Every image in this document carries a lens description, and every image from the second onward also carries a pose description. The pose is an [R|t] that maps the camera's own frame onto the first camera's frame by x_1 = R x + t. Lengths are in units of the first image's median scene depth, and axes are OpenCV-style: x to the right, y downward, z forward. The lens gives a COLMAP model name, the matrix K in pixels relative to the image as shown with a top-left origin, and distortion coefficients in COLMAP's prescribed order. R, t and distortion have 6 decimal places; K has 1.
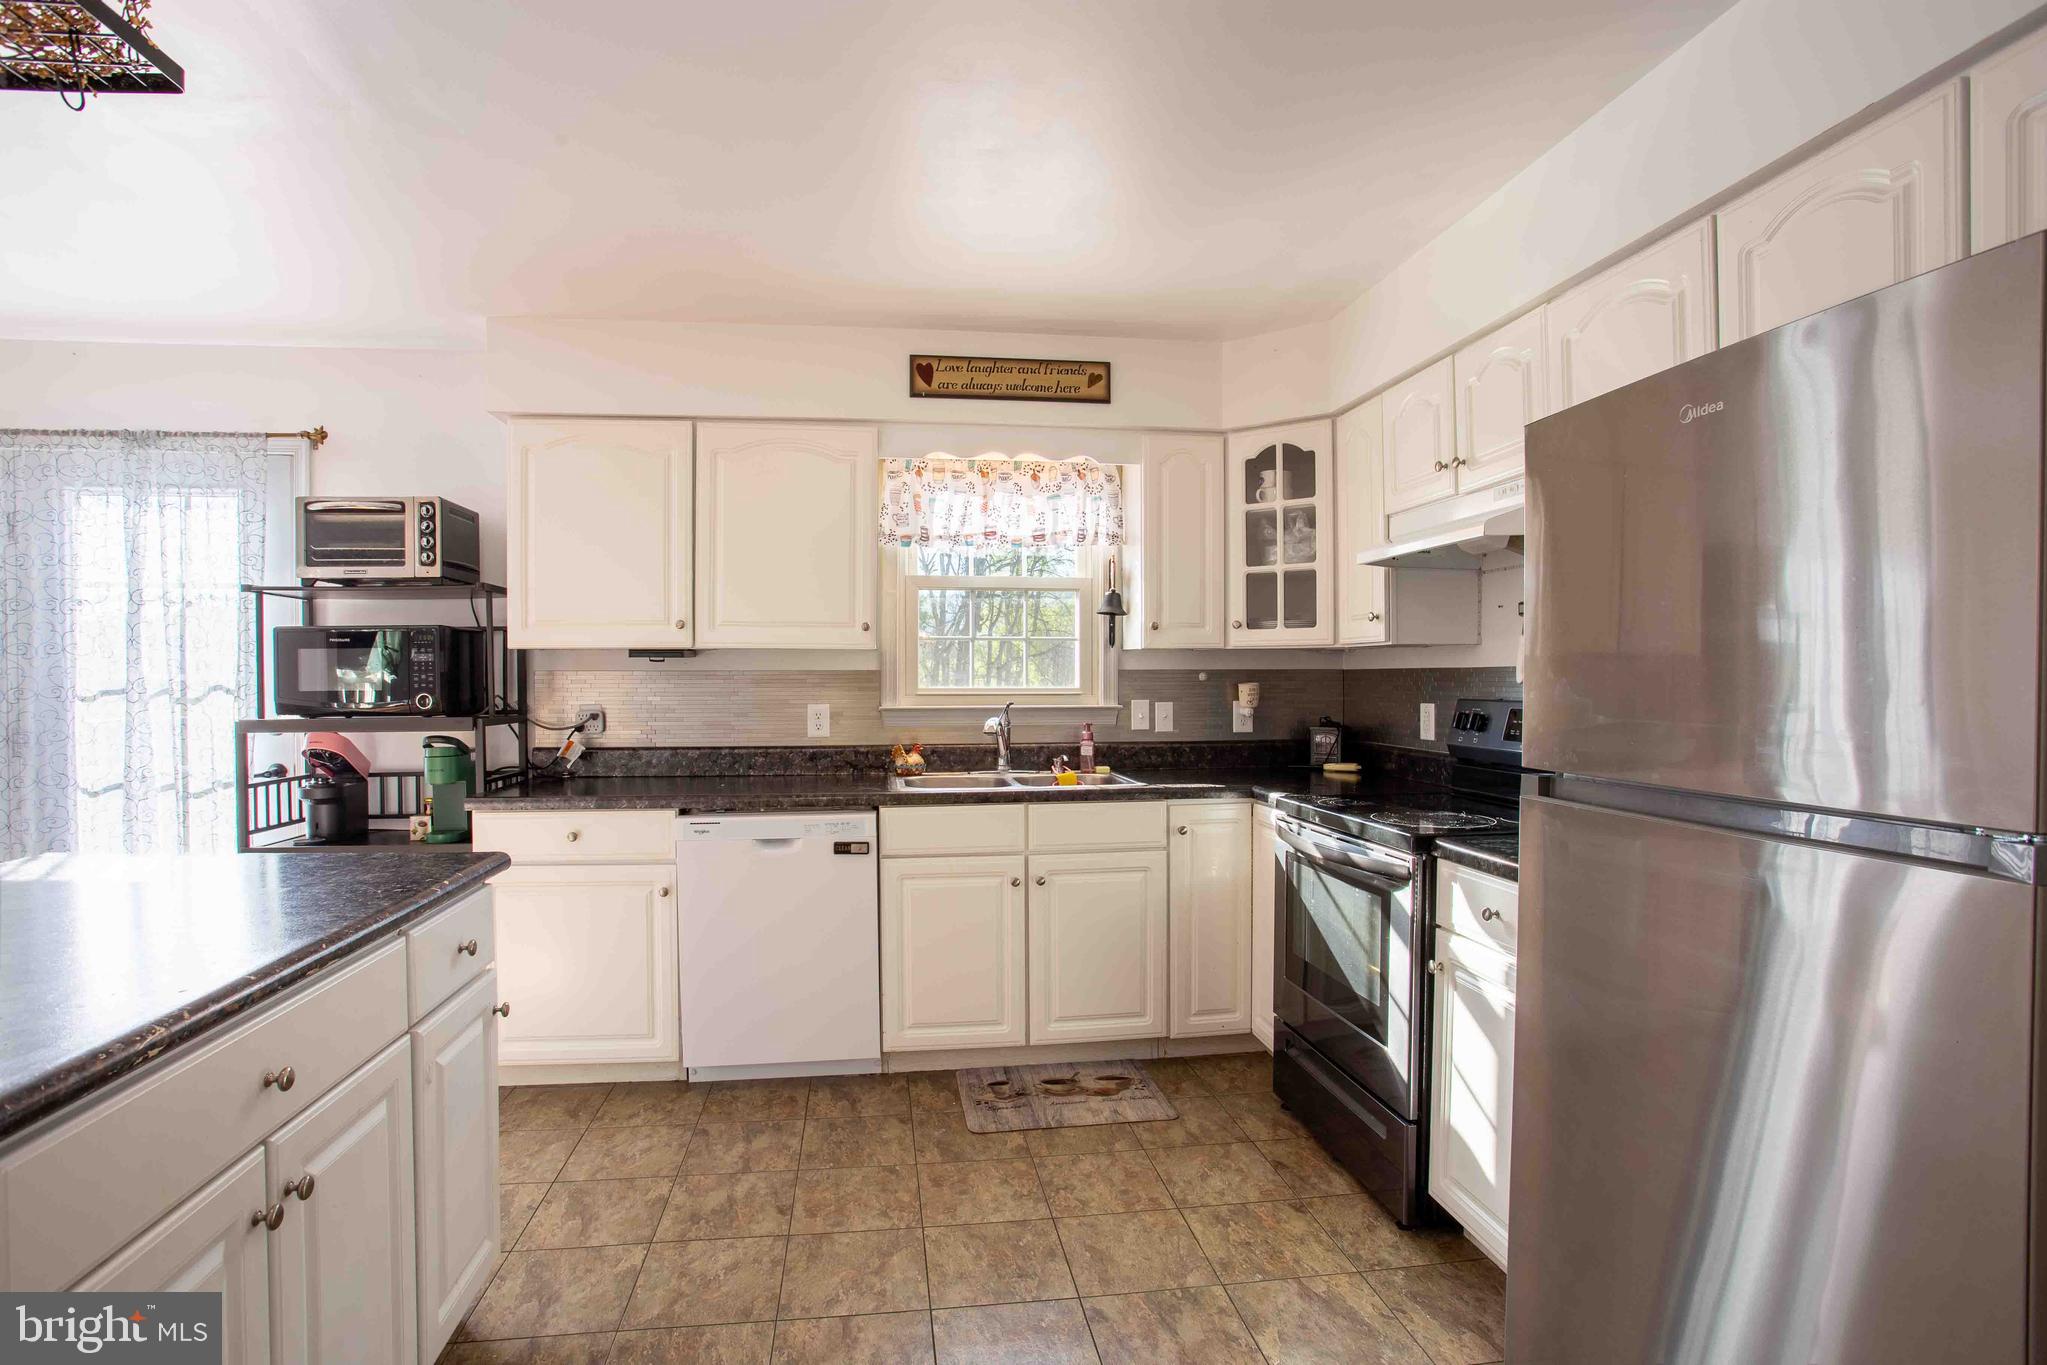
lens RADIAL K [[988.3, 0, 989.9], [0, 988.3, 689.4], [0, 0, 1]] dist [-0.068885, 0.030782]
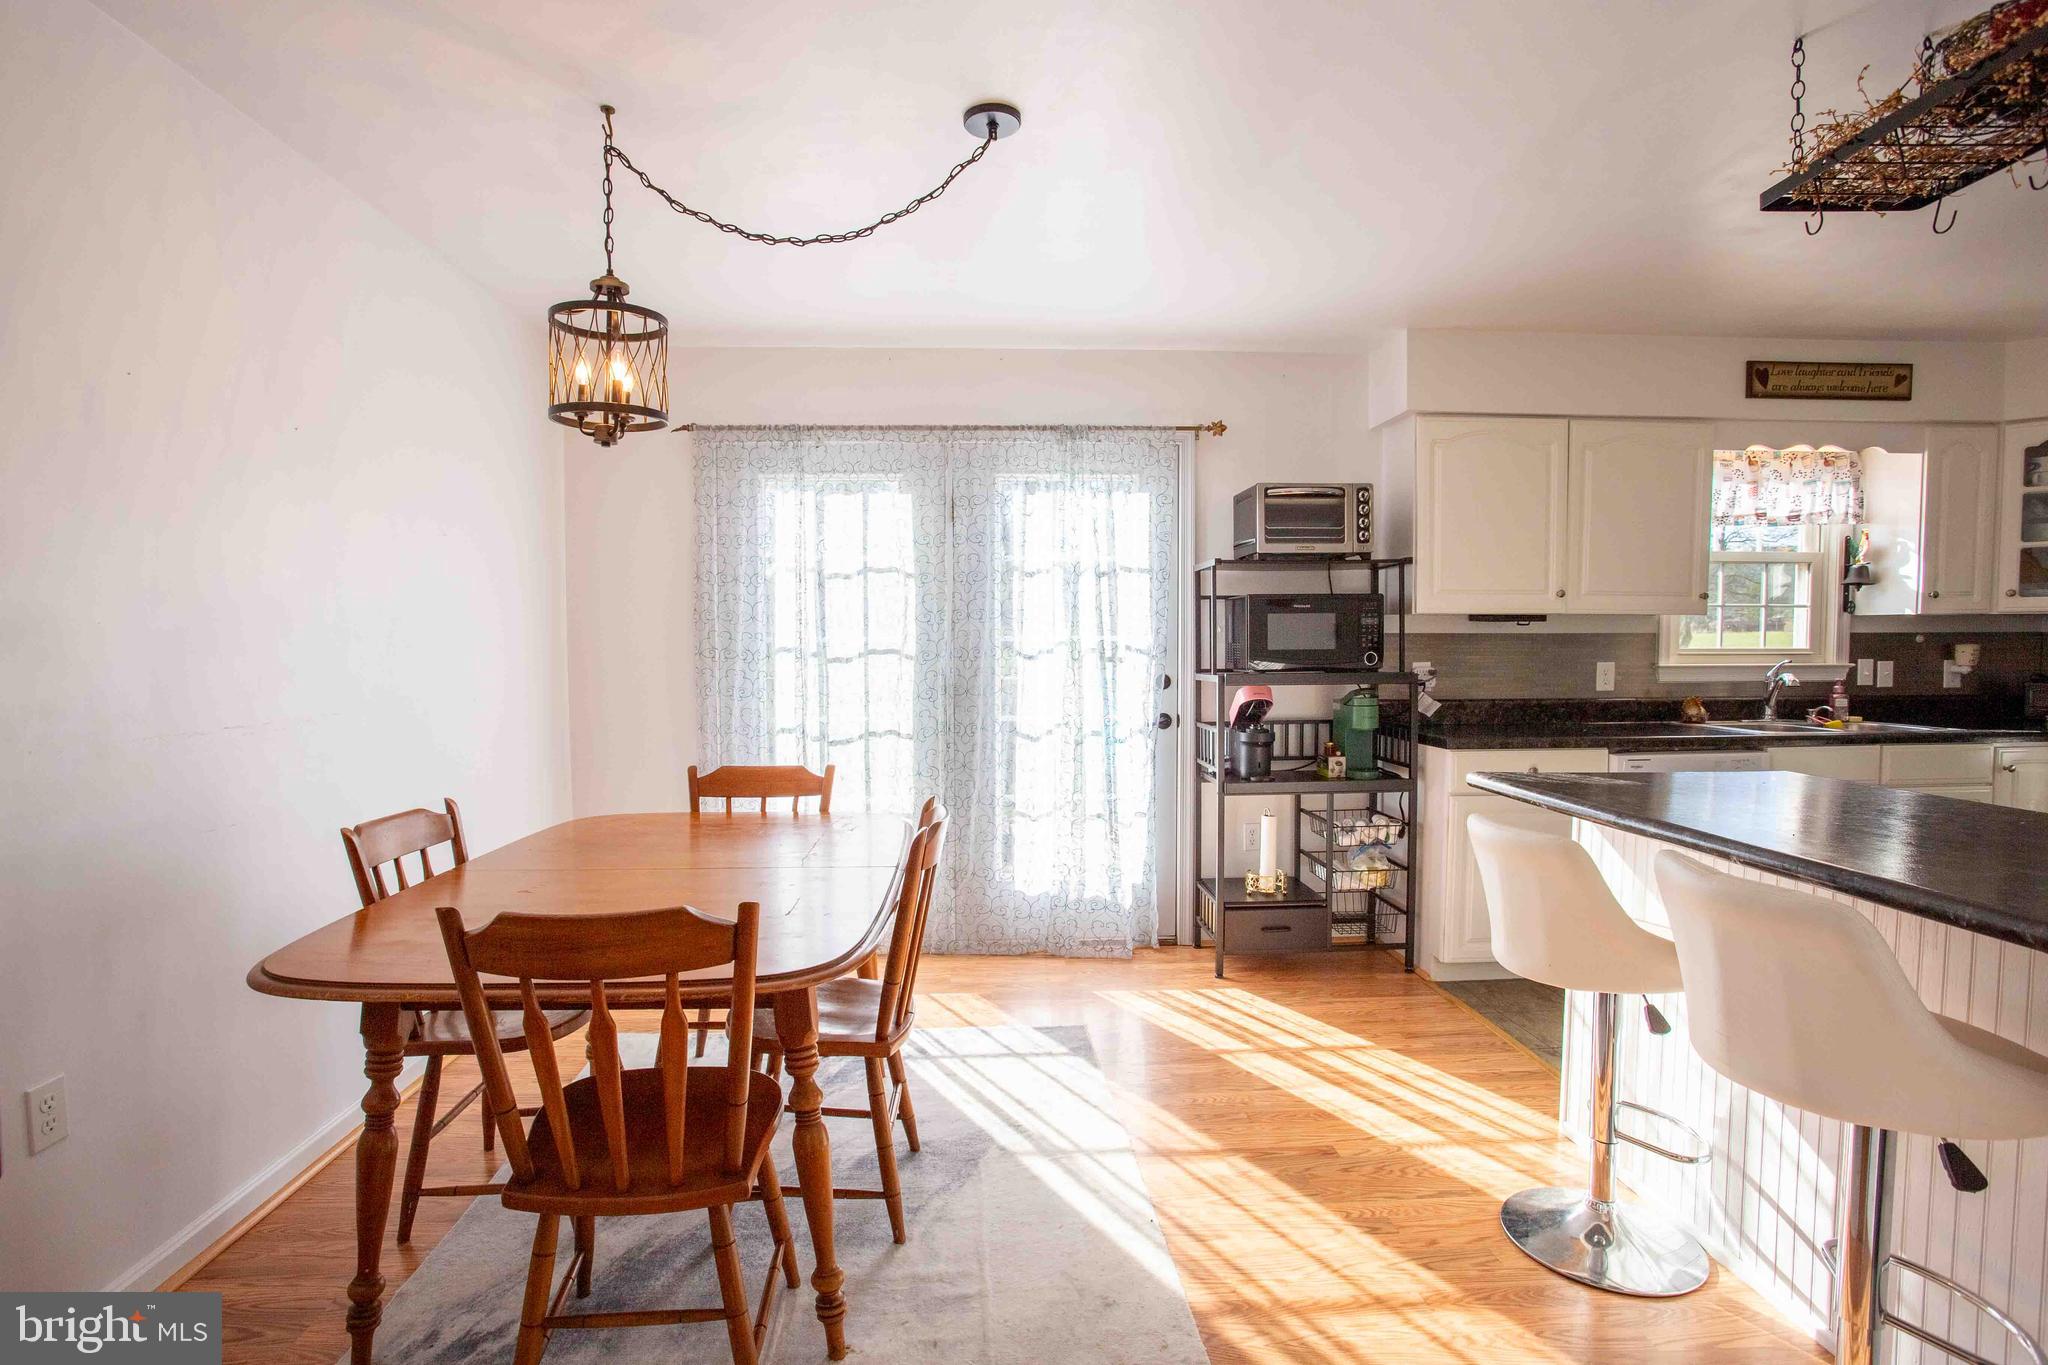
lens RADIAL K [[988.8, 0, 990.4], [0, 988.8, 689.4], [0, 0, 1]] dist [-0.068885, 0.030782]
pose [[0.997428, 0.000682, -0.071670, -0.875622], [0.001349, 0.999599, 0.028288, 0.014604], [0.071661, -0.028312, 0.997027, -0.199839]]
